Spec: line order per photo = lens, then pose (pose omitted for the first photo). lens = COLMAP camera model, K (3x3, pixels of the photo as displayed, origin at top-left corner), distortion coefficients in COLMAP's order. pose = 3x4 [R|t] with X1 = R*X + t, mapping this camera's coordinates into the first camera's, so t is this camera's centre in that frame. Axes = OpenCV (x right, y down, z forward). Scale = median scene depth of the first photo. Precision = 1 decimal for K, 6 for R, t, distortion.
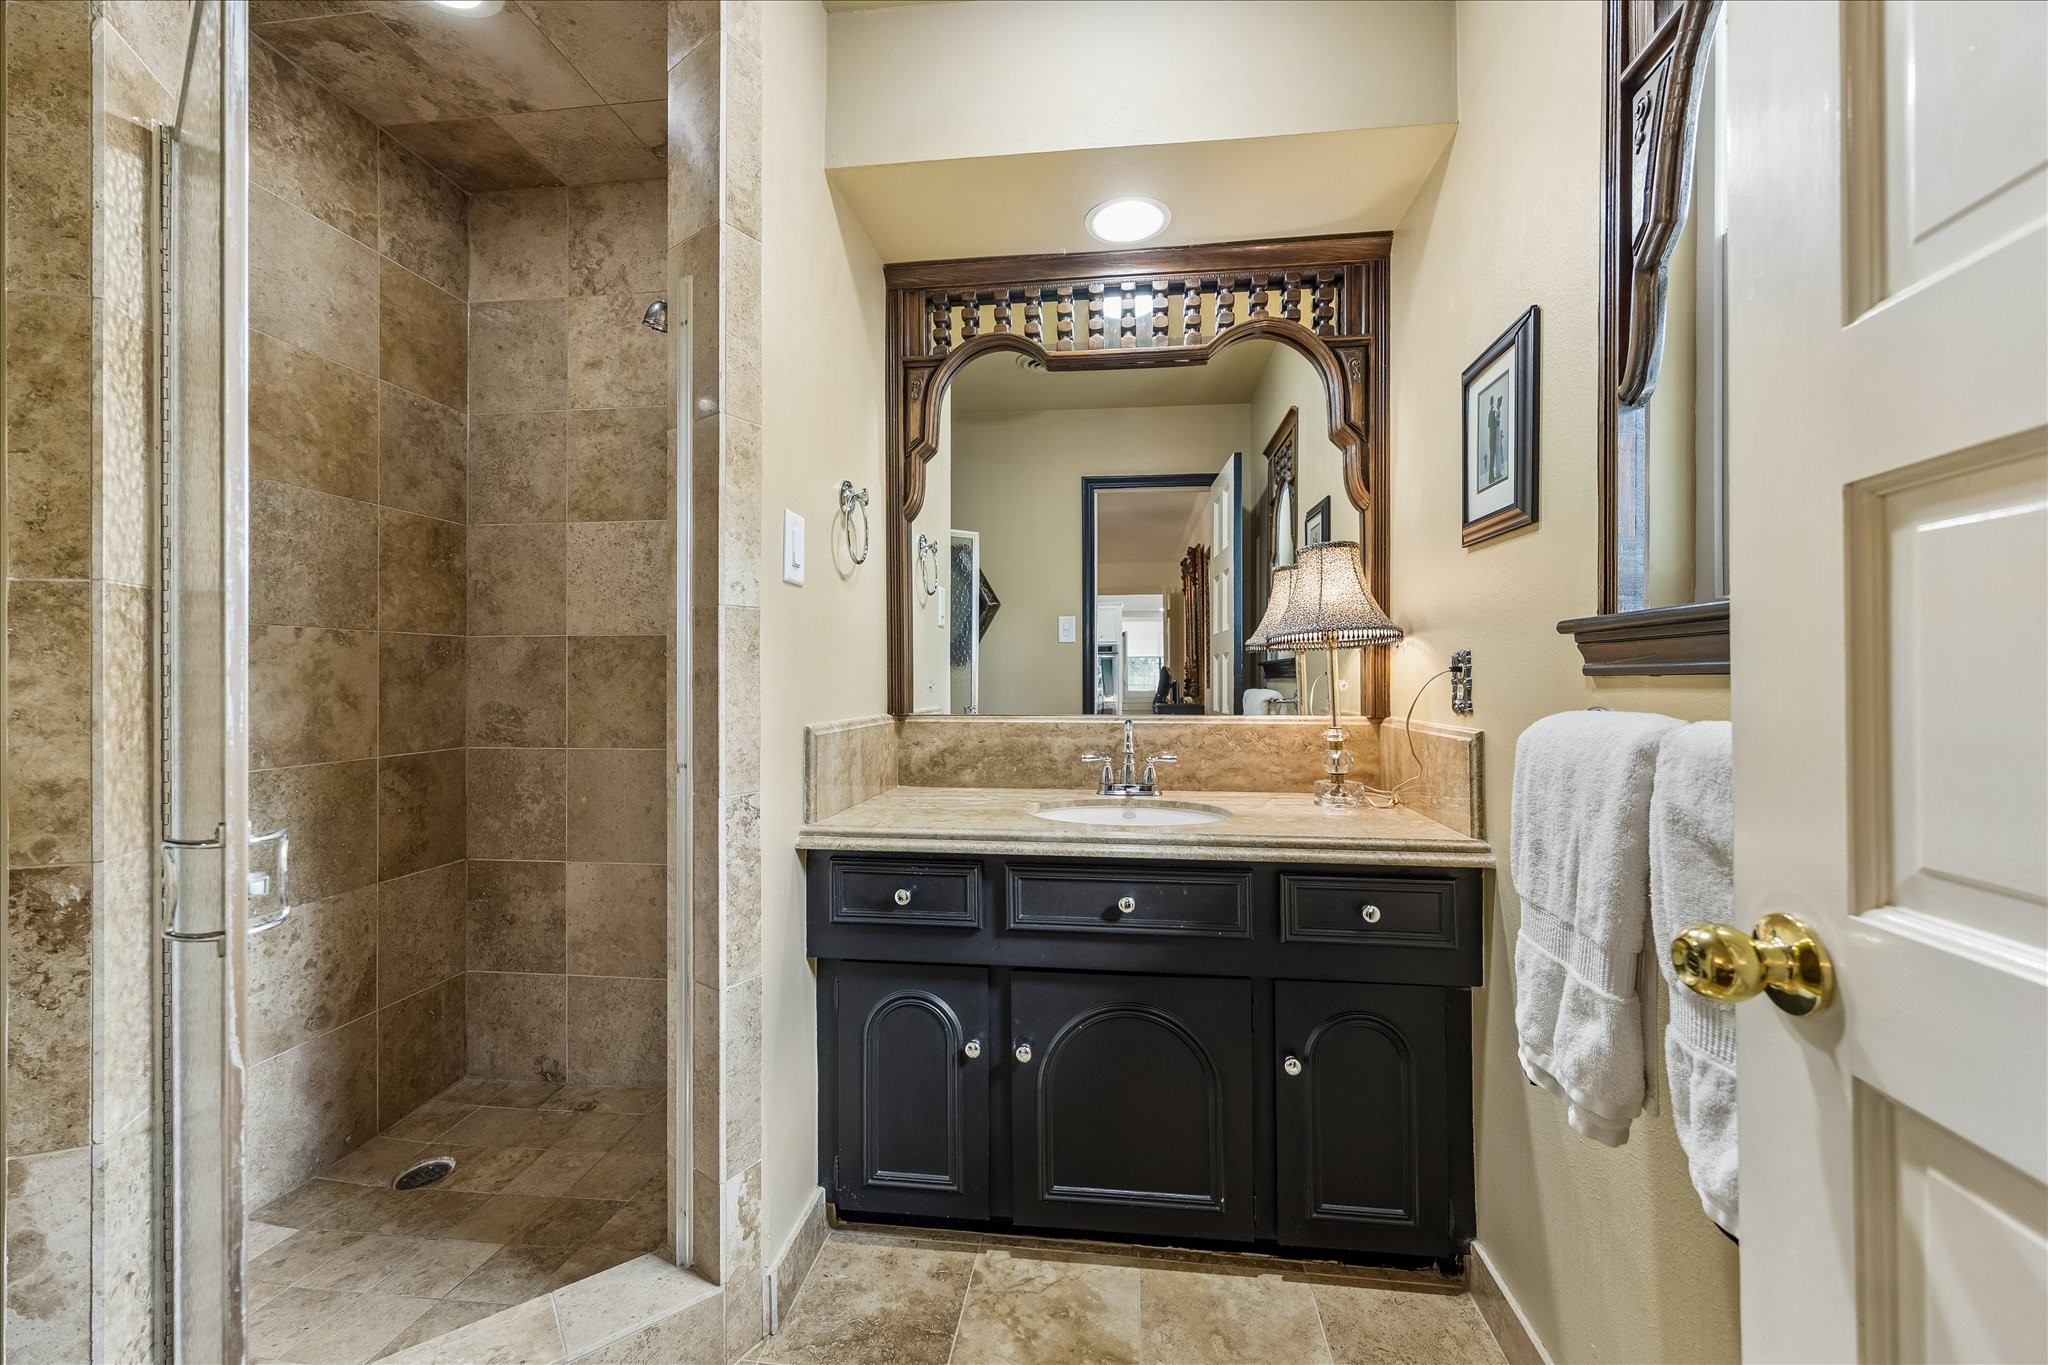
lens RADIAL K [[819.3, 0, 1027.7], [0, 819.3, 672.6], [0, 0, 1]] dist [-0.000705, -0.000102]
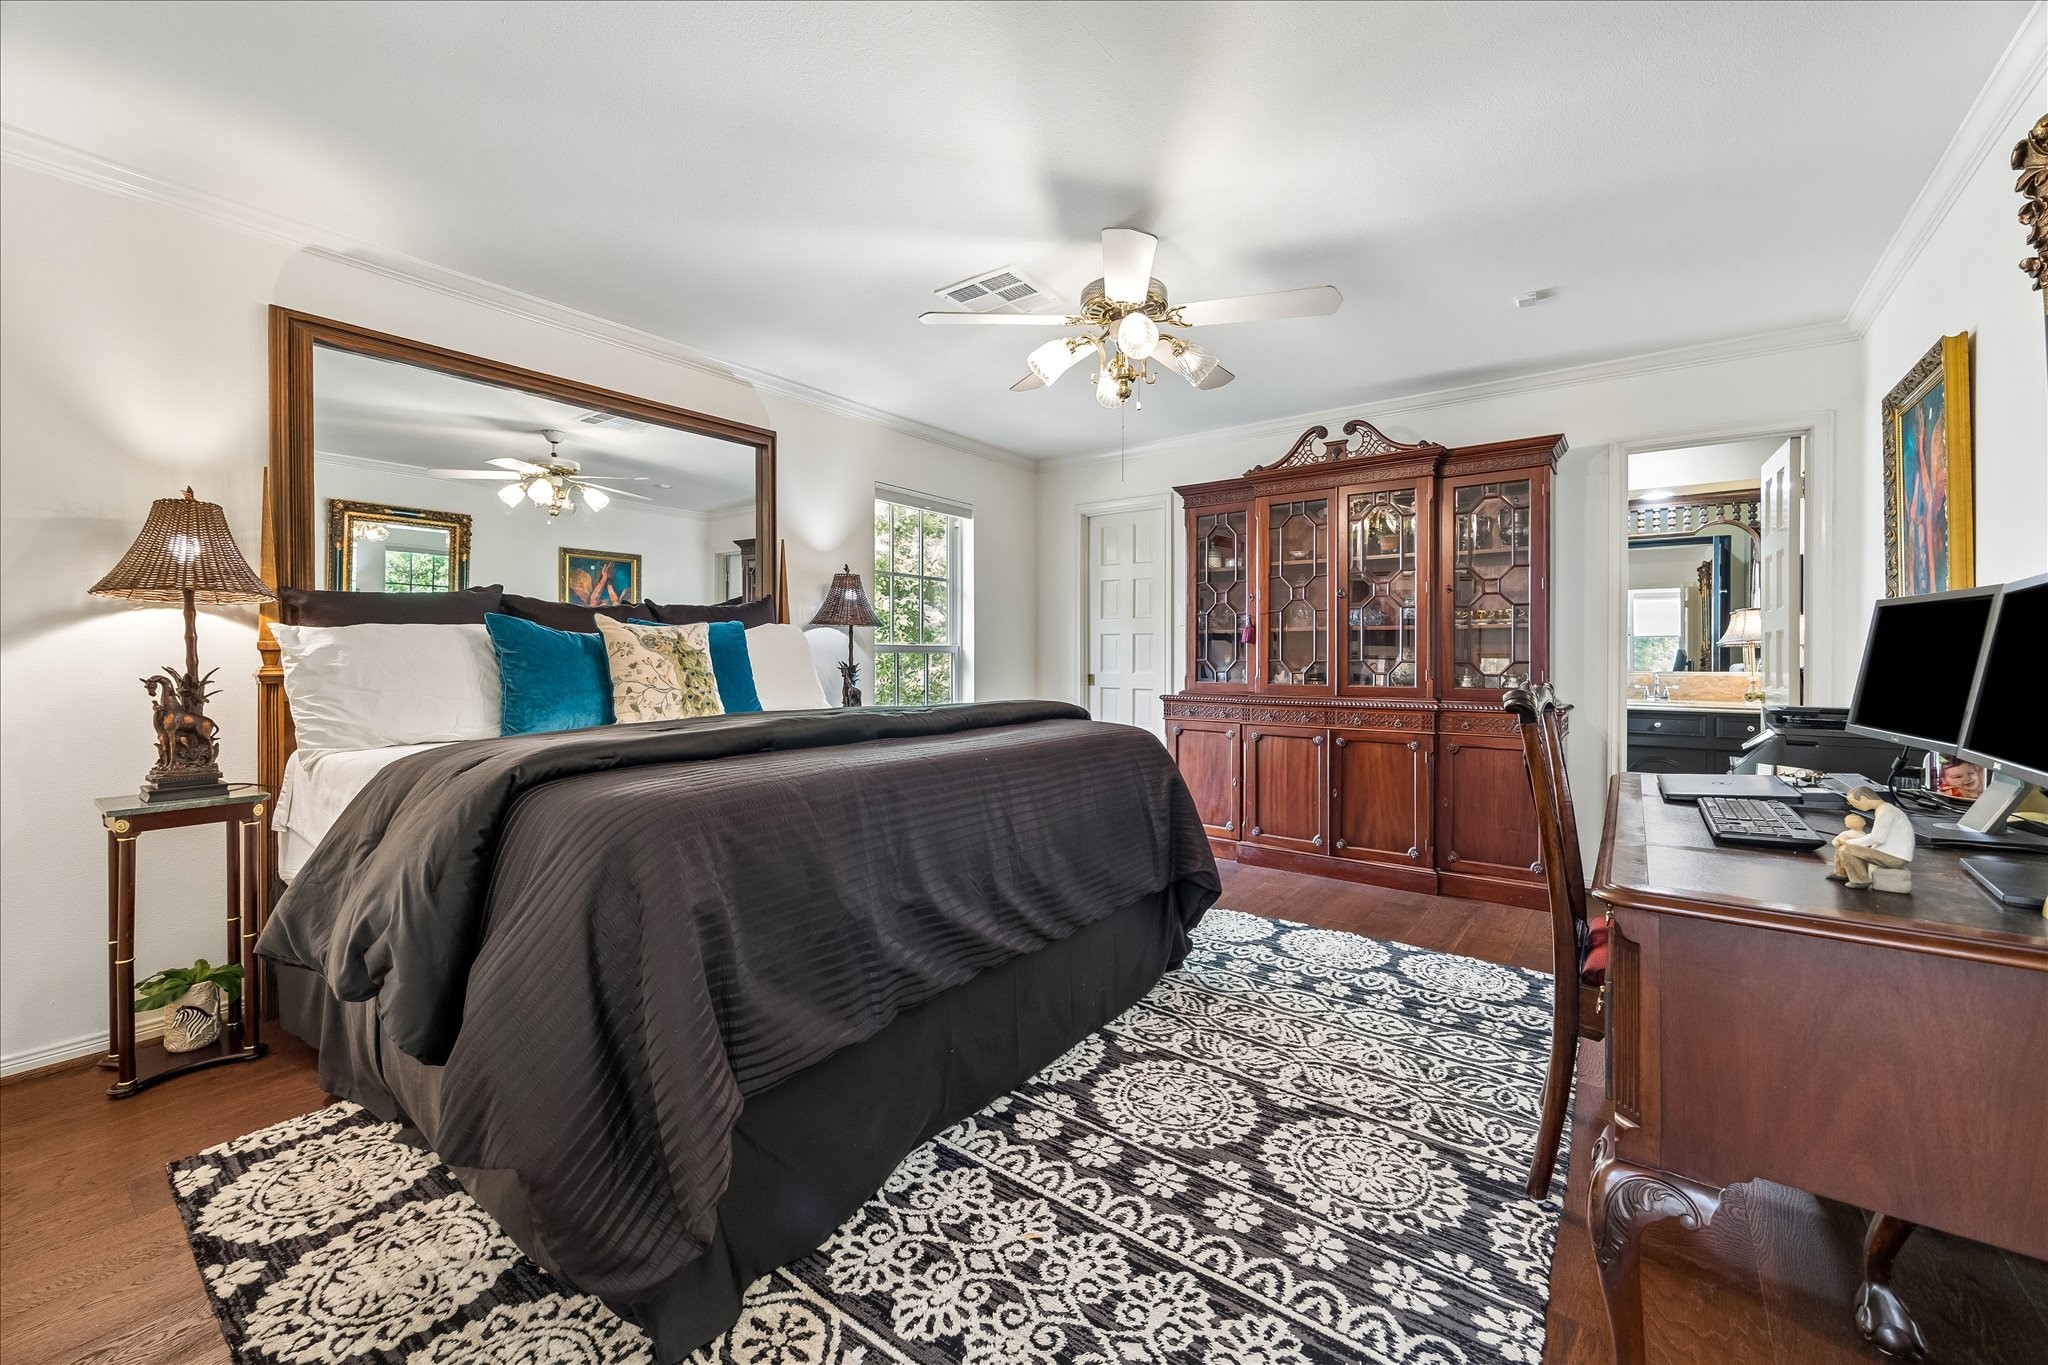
lens RADIAL K [[819.3, 0, 1027.7], [0, 819.3, 672.6], [0, 0, 1]] dist [-0.000705, -0.000102]
pose [[0.870971, 0.009664, -0.491240, -0.341403], [0.003798, 0.999644, 0.026399, -0.021675], [0.491320, -0.024859, 0.870624, -2.264079]]
